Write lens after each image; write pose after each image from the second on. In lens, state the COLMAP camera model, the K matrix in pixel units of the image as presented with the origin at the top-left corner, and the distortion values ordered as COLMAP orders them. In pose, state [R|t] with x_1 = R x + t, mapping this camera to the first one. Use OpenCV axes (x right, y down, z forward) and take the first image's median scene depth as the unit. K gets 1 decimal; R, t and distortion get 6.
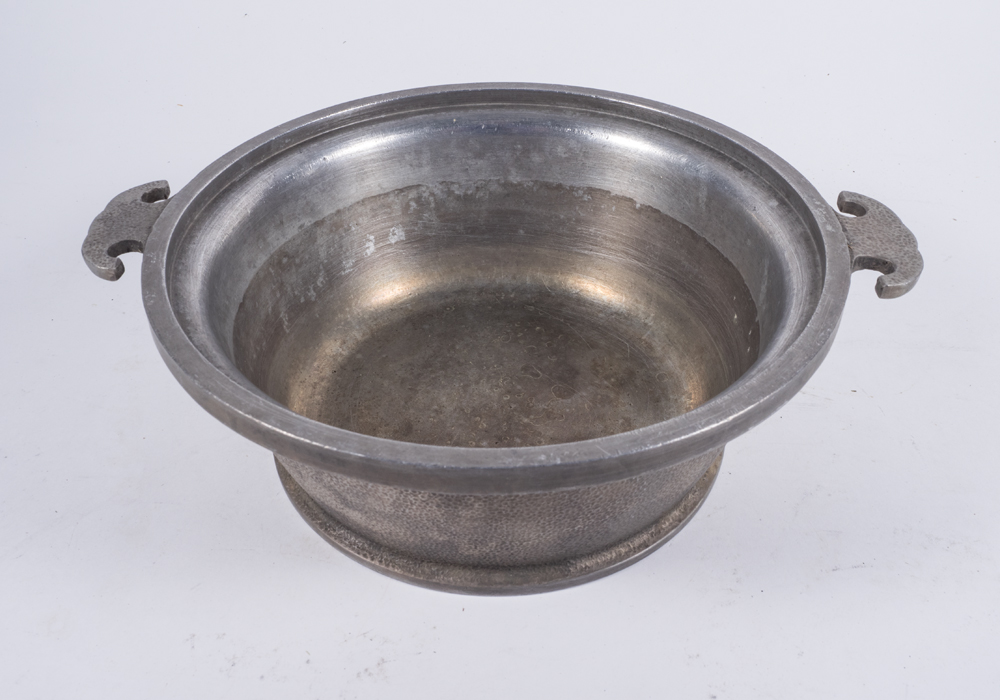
lens RADIAL K [[1016.7, 0, 480.6], [0, 1016.7, 369.6], [0, 0, 1]] dist [0.034462, 0.000000]
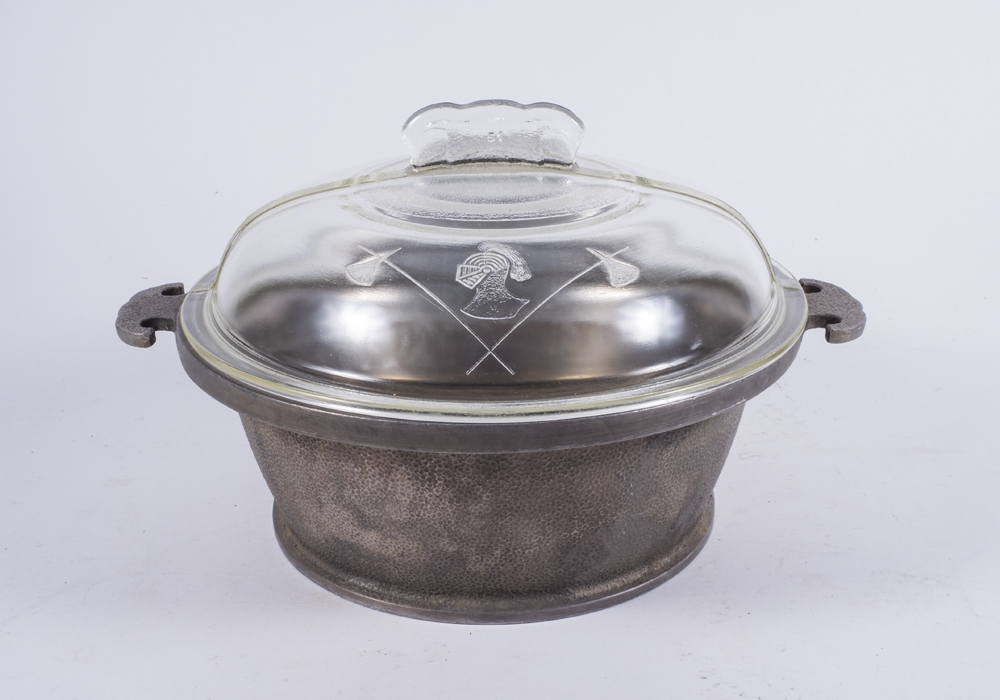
lens RADIAL K [[1313.3, 0, 497.2], [0, 1313.3, 350.7], [0, 0, 1]] dist [0.081570, 0.000000]
pose [[0.999027, -0.013096, 0.042118, -0.042644], [0.023867, 0.963532, -0.266526, 0.315913], [-0.037092, 0.267272, 0.962907, -0.399390]]
